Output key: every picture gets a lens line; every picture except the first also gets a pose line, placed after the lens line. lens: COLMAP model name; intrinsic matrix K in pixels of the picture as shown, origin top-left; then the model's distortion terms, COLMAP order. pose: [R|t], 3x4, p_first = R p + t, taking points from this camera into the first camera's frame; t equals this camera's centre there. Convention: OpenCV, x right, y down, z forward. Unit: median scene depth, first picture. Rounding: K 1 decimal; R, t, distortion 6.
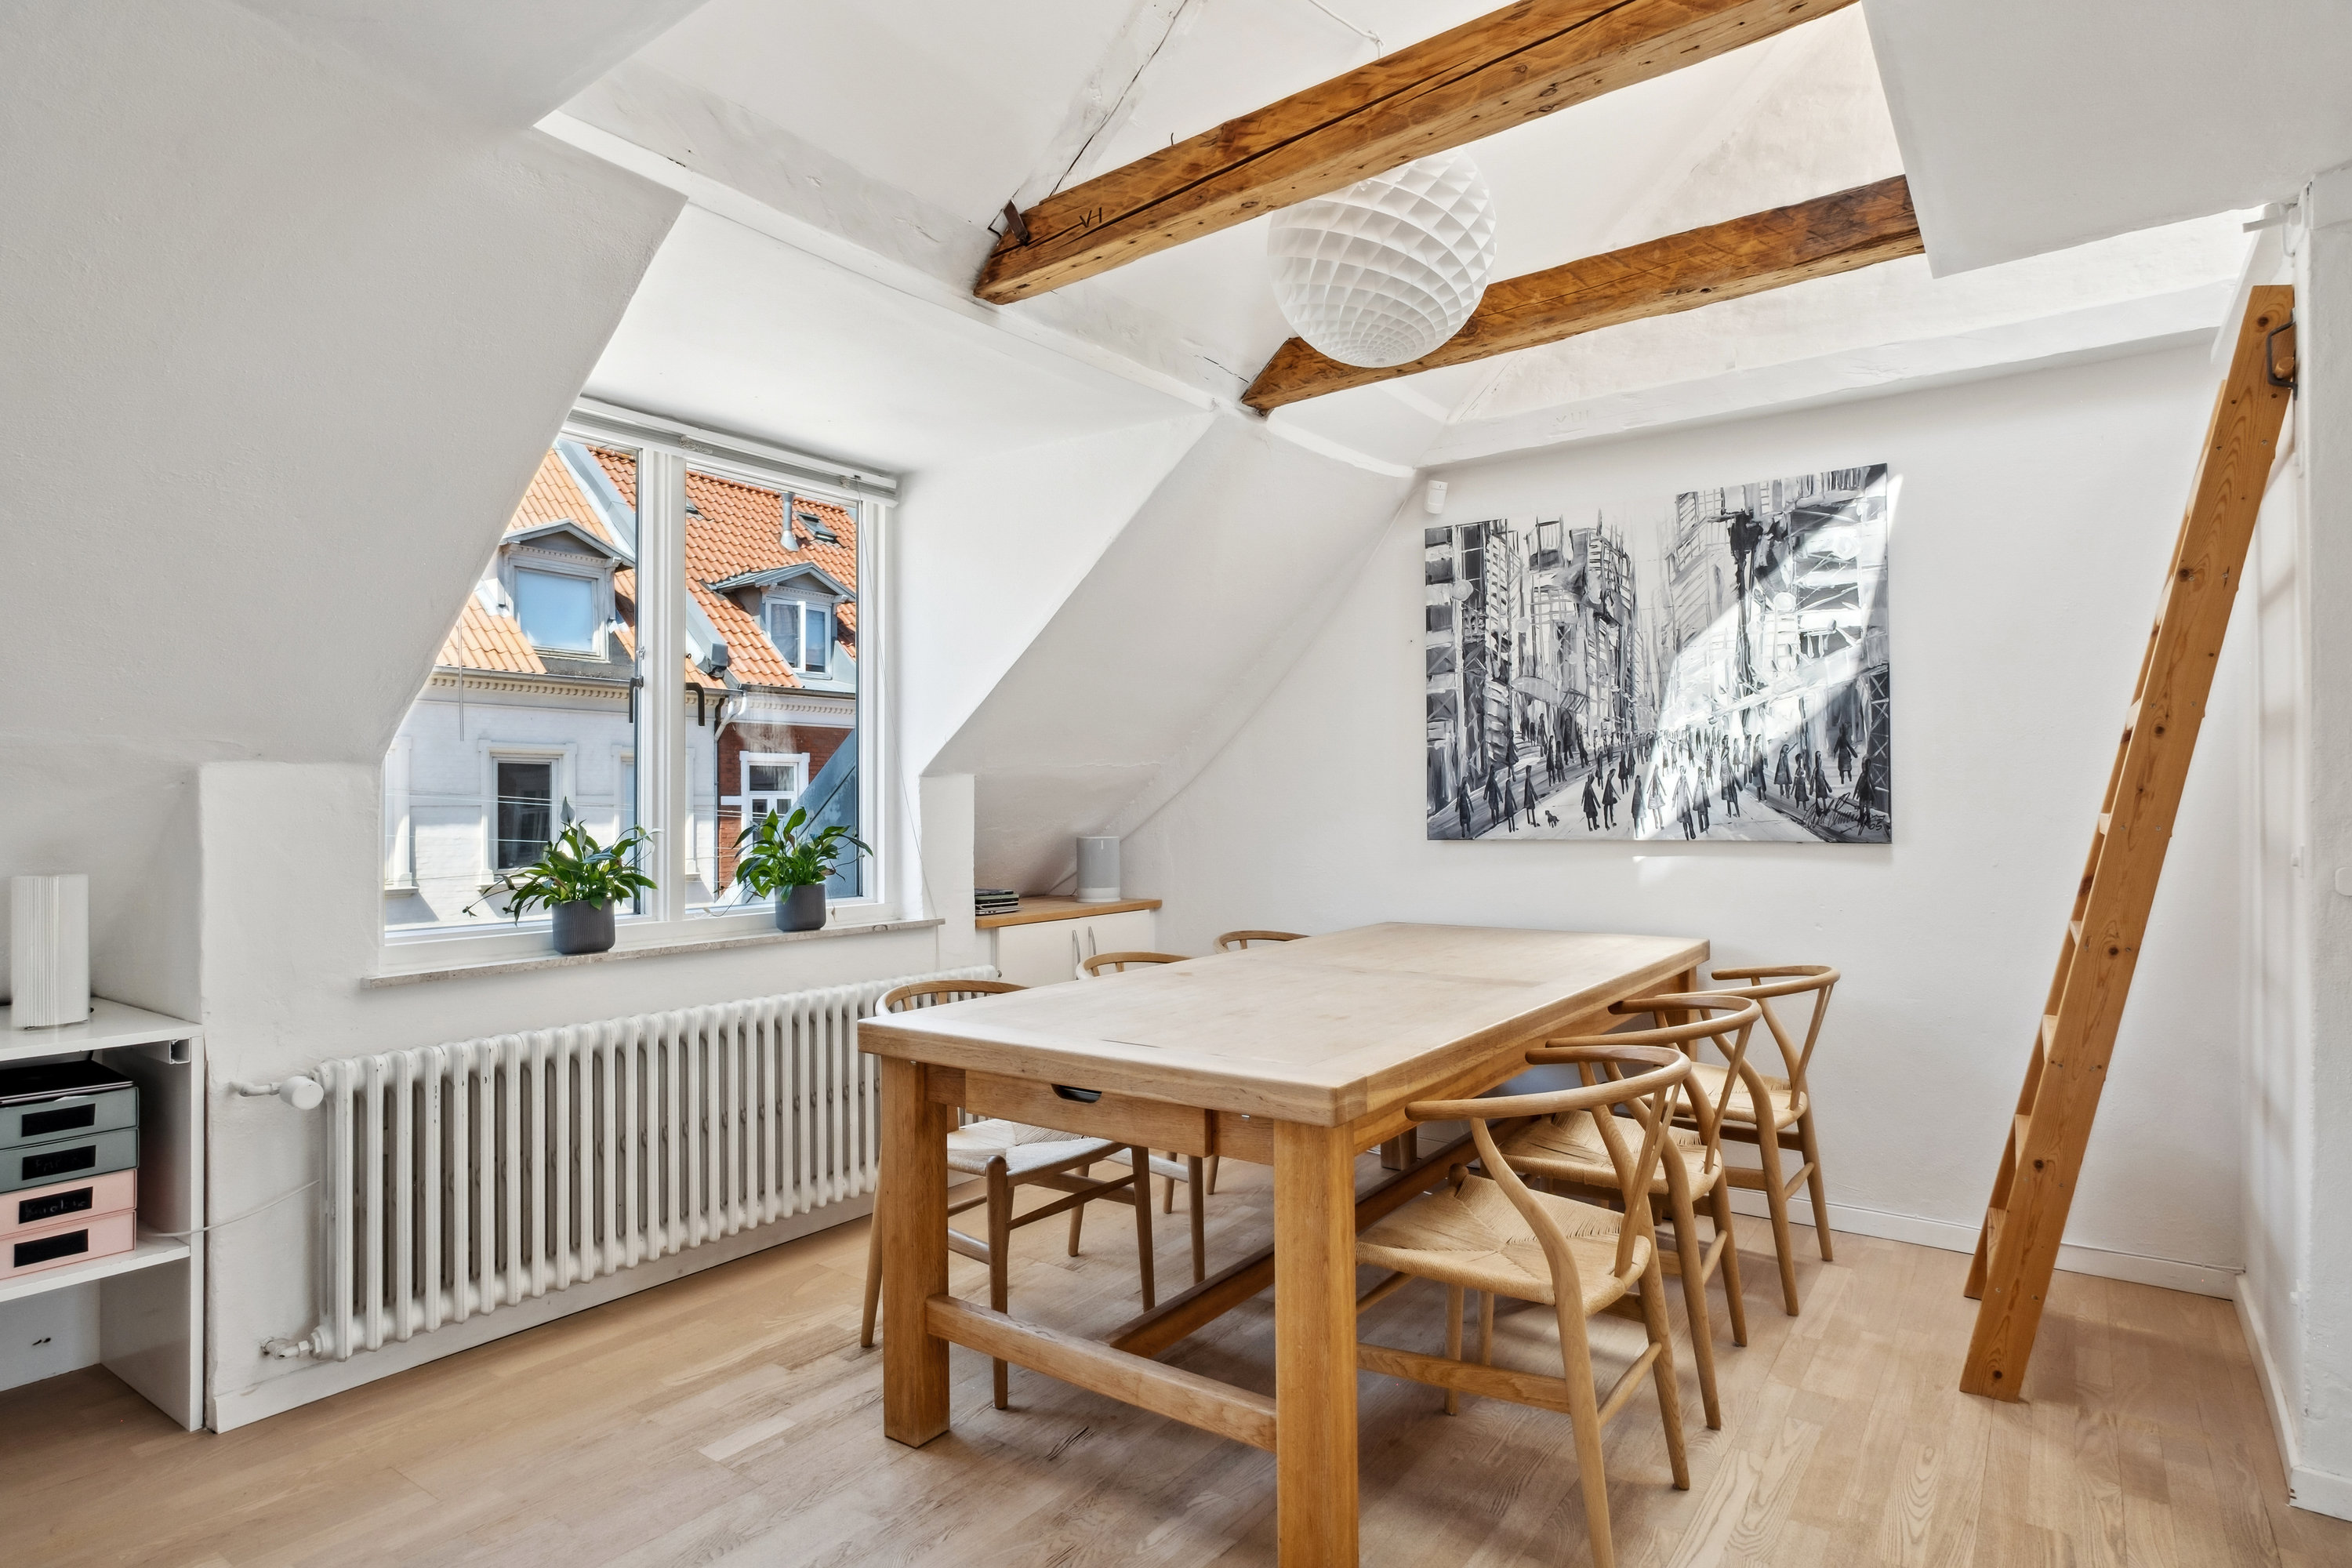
lens RADIAL K [[1254.5, 0, 1171.0], [0, 1254.5, 794.5], [0, 0, 1]] dist [-0.001621, 0.000526]
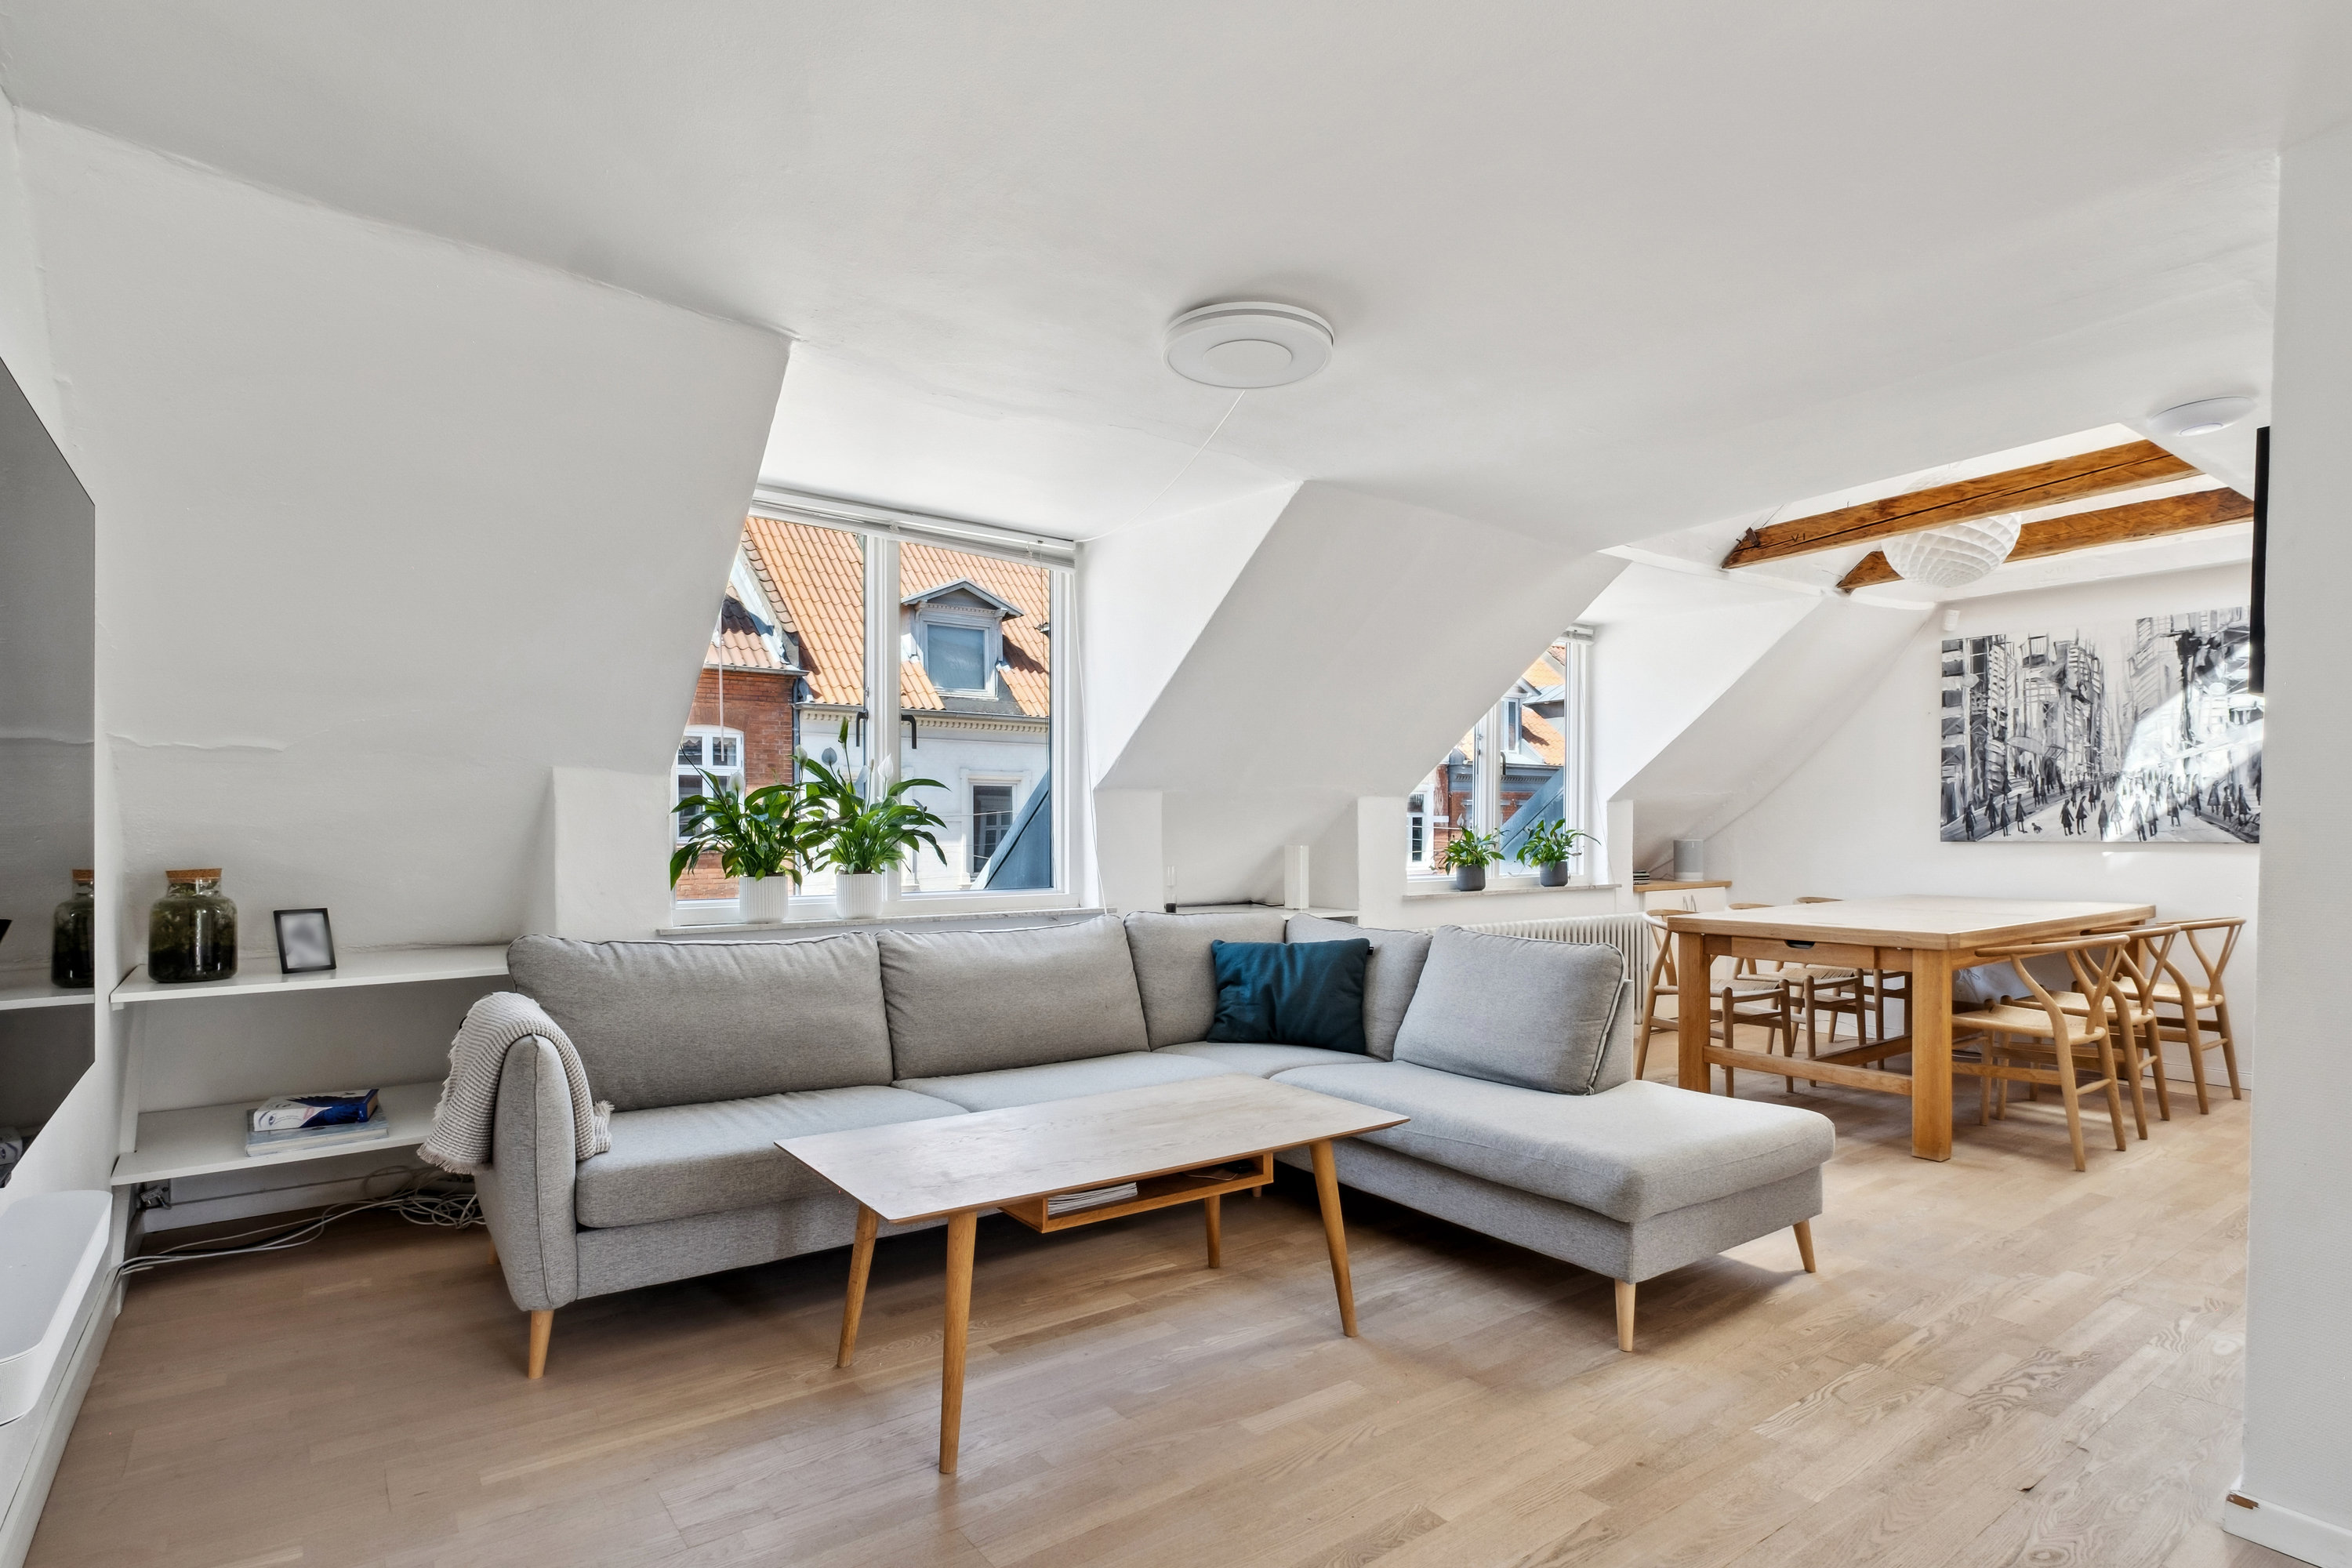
lens RADIAL K [[1183.0, 0, 1174.6], [0, 1183.0, 841.9], [0, 0, 1]] dist [0.002101, 0.000034]
pose [[0.952459, 0.008414, -0.304551, -0.274005], [-0.001624, 0.999745, 0.022543, 0.005251], [0.304663, -0.020977, 0.952229, -0.742496]]
